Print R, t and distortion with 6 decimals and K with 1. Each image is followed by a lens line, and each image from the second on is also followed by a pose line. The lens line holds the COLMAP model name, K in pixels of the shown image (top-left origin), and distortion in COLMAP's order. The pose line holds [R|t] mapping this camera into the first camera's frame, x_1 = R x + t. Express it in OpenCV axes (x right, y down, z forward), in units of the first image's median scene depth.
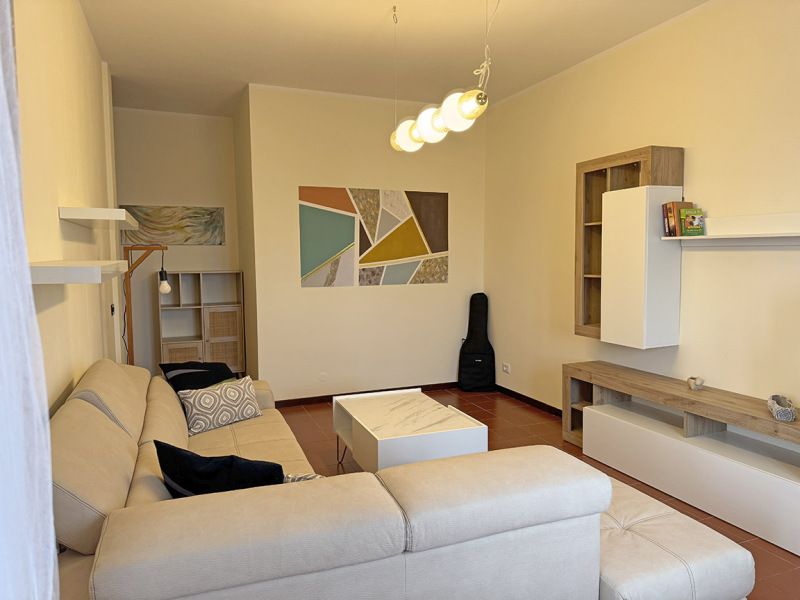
lens RADIAL K [[550.4, 0, 398.0], [0, 550.4, 295.3], [0, 0, 1]] dist [-0.004219, -0.016754]
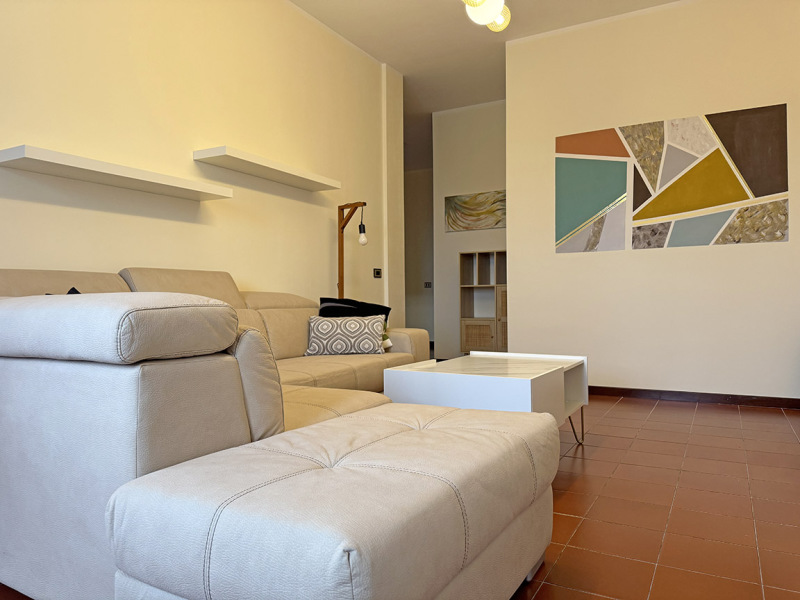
lens RADIAL K [[550.4, 0, 394.4], [0, 550.4, 308.0], [0, 0, 1]] dist [-0.004219, -0.016754]
pose [[0.615545, 0.008187, -0.788059, 0.330792], [-0.050019, 0.998336, -0.028698, 0.103354], [0.786513, 0.057083, 0.614930, 0.260569]]
